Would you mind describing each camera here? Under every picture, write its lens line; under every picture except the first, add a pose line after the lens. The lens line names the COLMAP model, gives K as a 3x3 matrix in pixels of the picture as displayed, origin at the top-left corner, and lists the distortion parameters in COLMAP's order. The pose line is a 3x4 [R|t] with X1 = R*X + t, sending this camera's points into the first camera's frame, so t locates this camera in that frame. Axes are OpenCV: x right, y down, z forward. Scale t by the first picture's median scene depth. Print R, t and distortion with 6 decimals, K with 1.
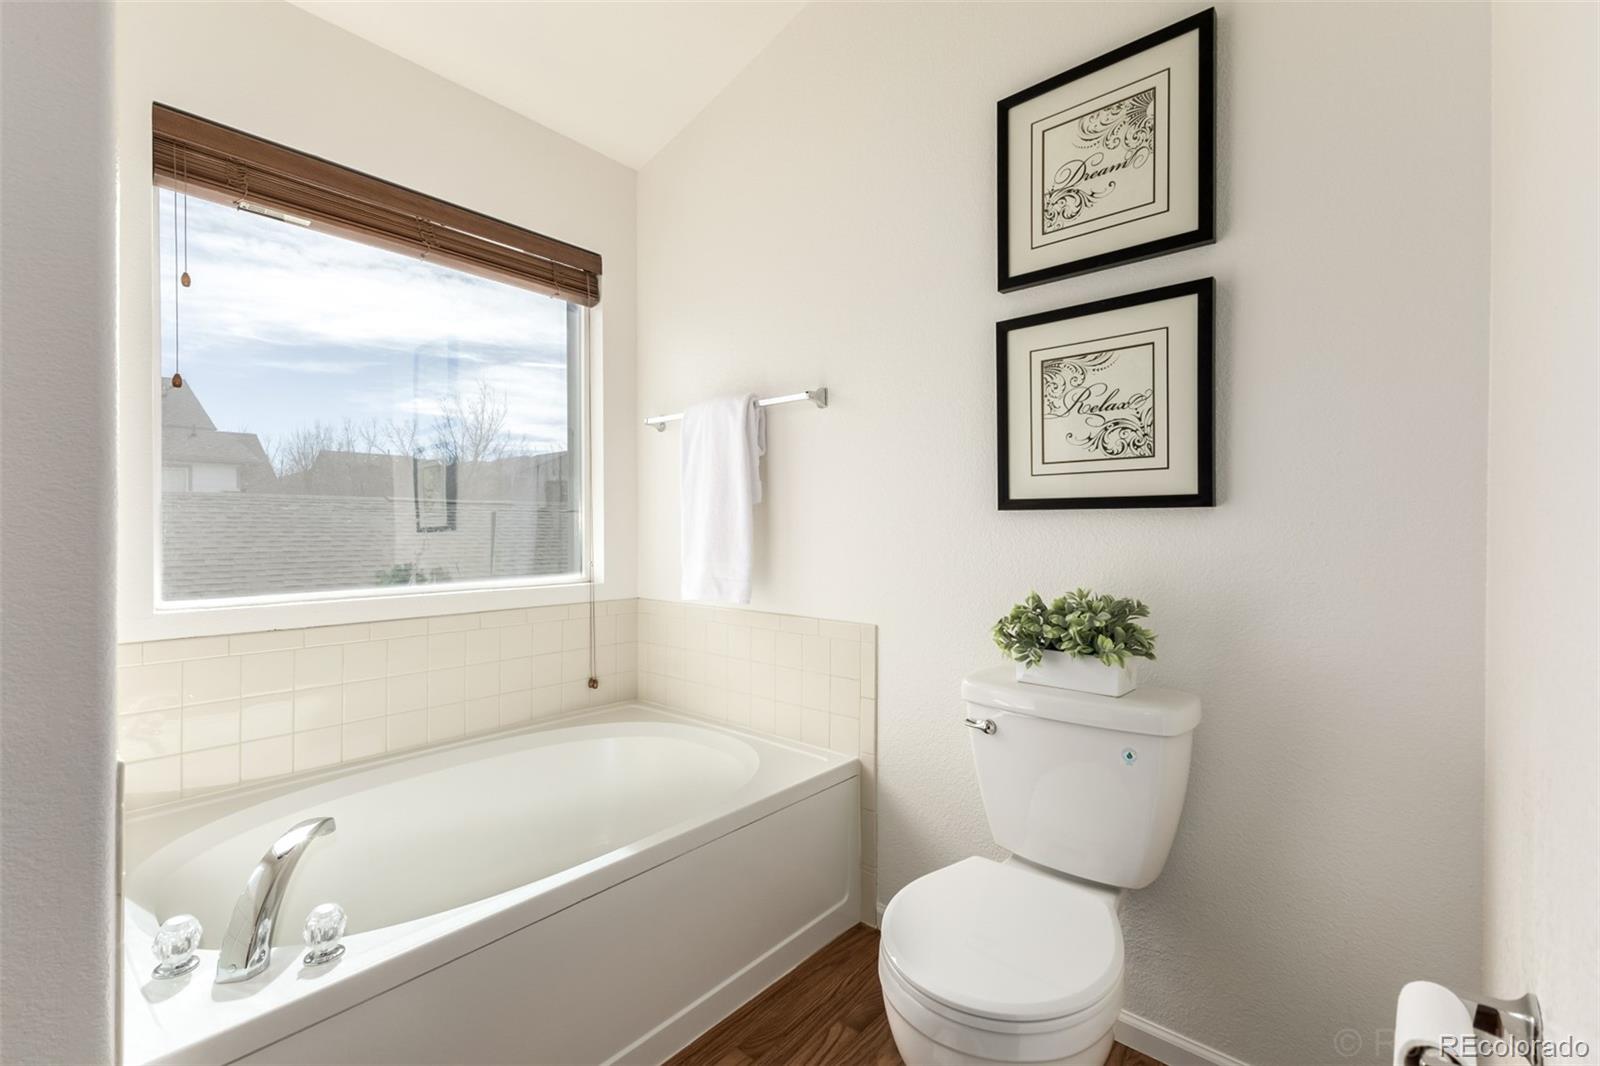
lens RADIAL K [[697.9, 0, 801.5], [0, 697.9, 529.5], [0, 0, 1]] dist [0.013308, -0.003533]
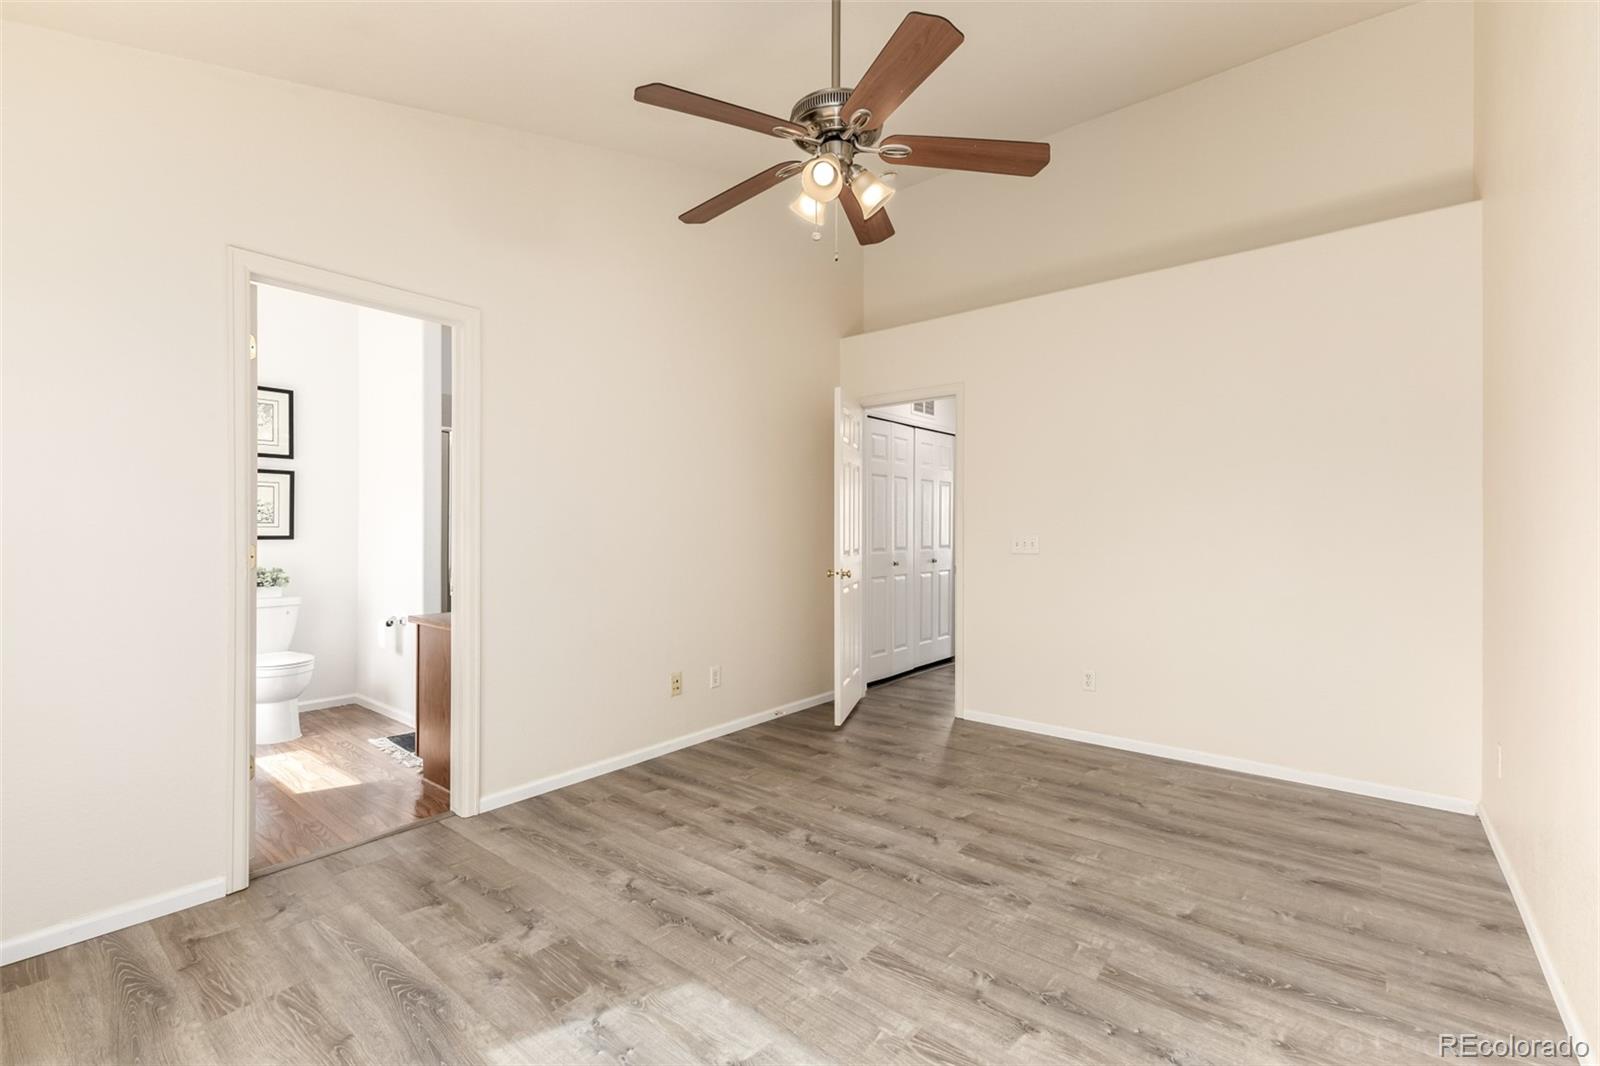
lens RADIAL K [[697.9, 0, 791.6], [0, 697.9, 527.5], [0, 0, 1]] dist [0.013308, -0.003533]
pose [[-0.010515, 0.006236, 0.999925, -2.735250], [0.003857, 0.999973, -0.006196, -0.058963], [-0.999937, 0.003792, -0.010539, -1.309103]]
